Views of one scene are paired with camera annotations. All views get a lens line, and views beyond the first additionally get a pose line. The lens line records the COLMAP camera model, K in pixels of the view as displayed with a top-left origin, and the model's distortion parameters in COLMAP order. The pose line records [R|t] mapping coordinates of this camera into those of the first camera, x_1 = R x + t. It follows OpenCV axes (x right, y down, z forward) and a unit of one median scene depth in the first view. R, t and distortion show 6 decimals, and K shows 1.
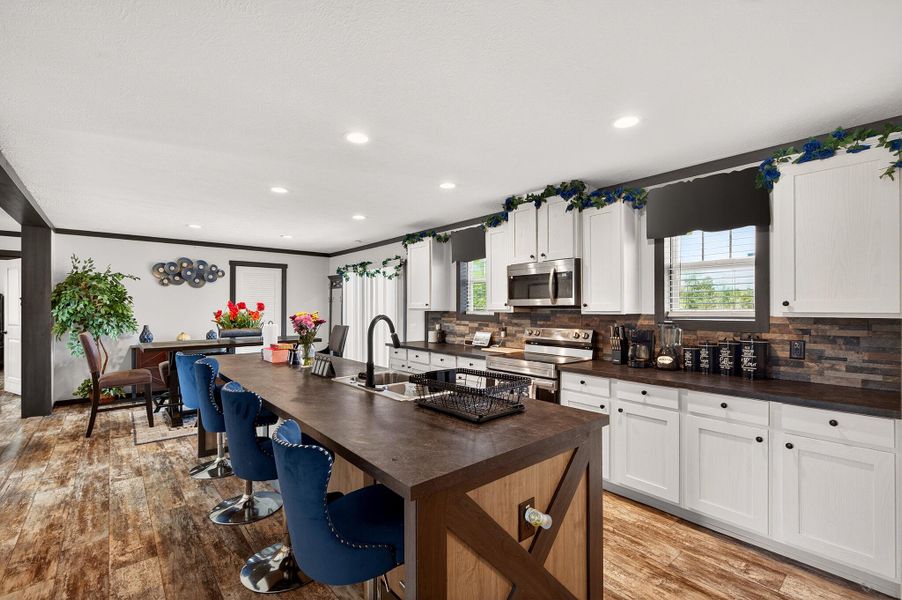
lens RADIAL K [[397.5, 0, 448.7], [0, 397.5, 303.8], [0, 0, 1]] dist [0.003242, -0.002191]
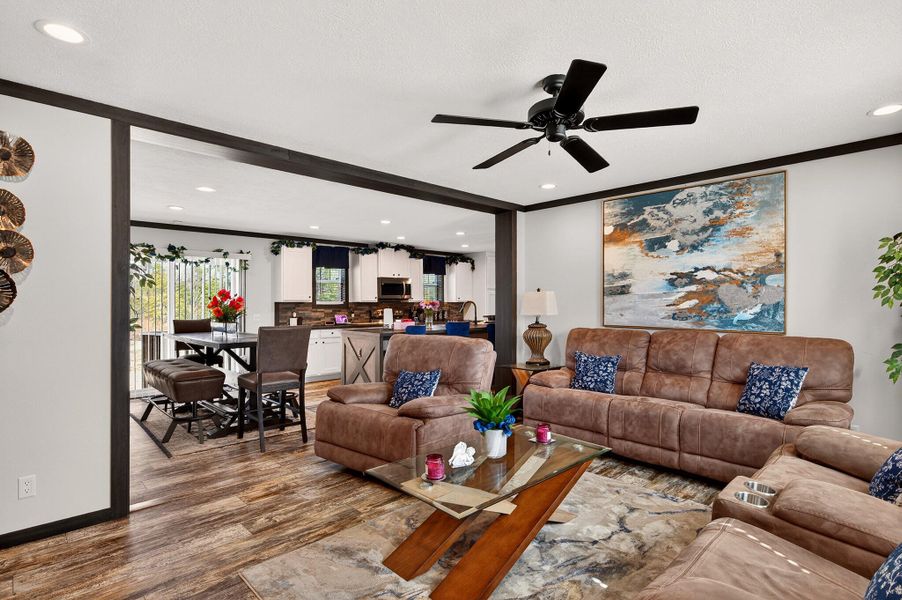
lens RADIAL K [[446.1, 0, 454.9], [0, 446.1, 301.3], [0, 0, 1]] dist [-0.012772, 0.002295]
pose [[-0.059200, 0.001663, 0.998245, -2.065383], [-0.006020, 0.999980, -0.002023, 0.021017], [-0.998228, -0.006129, -0.059189, 0.792653]]
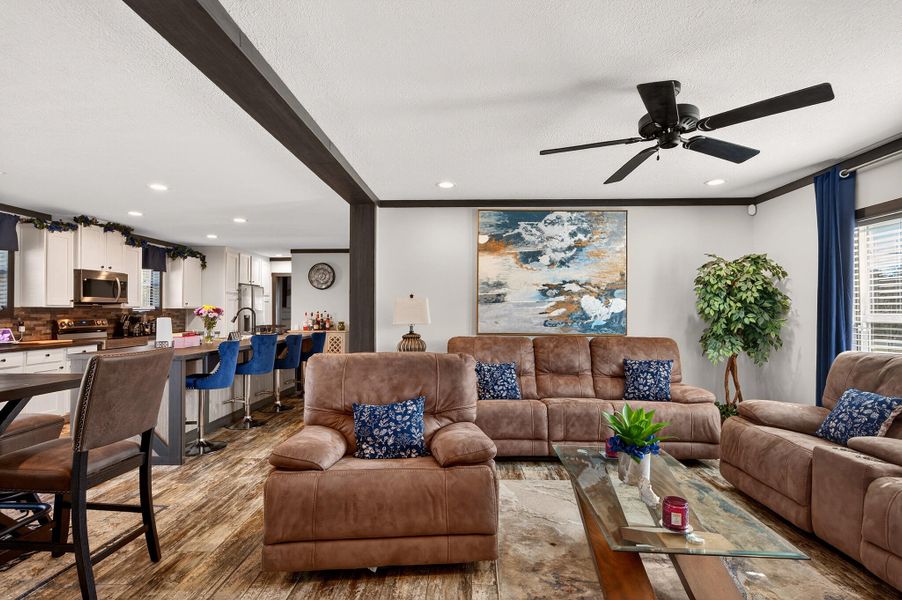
lens RADIAL K [[446.1, 0, 449.3], [0, 446.1, 301.1], [0, 0, 1]] dist [-0.012772, 0.002295]
pose [[-0.727375, 0.011928, 0.686137, -1.670134], [-0.010943, 0.999520, -0.028977, 0.029795], [-0.686153, -0.028586, -0.726895, 1.248097]]
